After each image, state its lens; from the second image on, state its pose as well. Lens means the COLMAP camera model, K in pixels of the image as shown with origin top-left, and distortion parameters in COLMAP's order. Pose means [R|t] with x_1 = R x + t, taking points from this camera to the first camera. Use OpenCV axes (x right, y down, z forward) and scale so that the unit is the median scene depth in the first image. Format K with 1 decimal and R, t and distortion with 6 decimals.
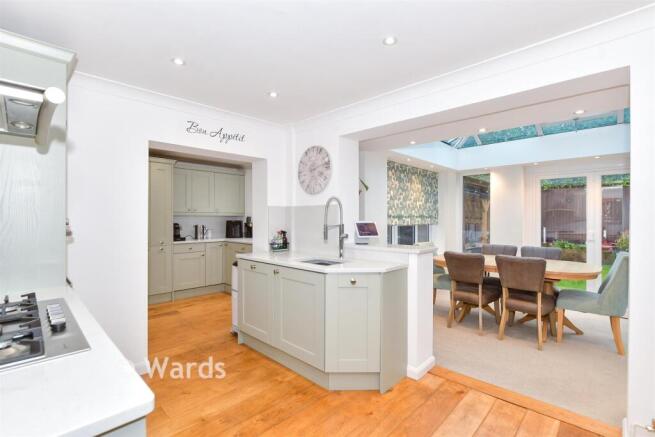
lens RADIAL K [[297.6, 0, 327.5], [0, 297.6, 218.5], [0, 0, 1]] dist [-0.031157, 0.000048]
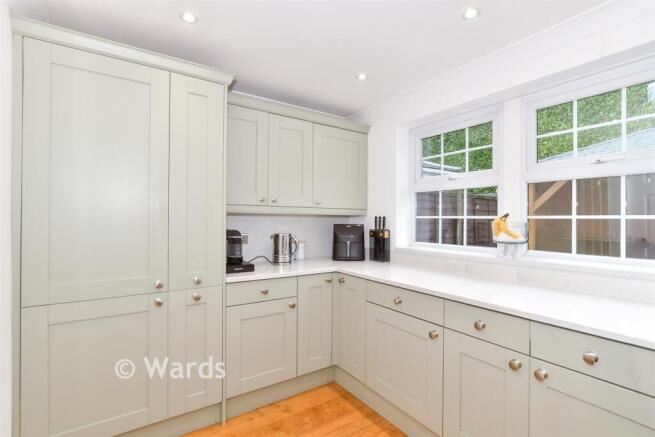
lens RADIAL K [[295.8, 0, 327.5], [0, 295.8, 218.5], [0, 0, 1]] dist [0.000005, -0.000090]
pose [[0.984373, 0.009576, -0.175836, -0.281903], [-0.010880, 0.999920, -0.006453, 0.001174], [0.175760, 0.008265, 0.984398, 0.558651]]
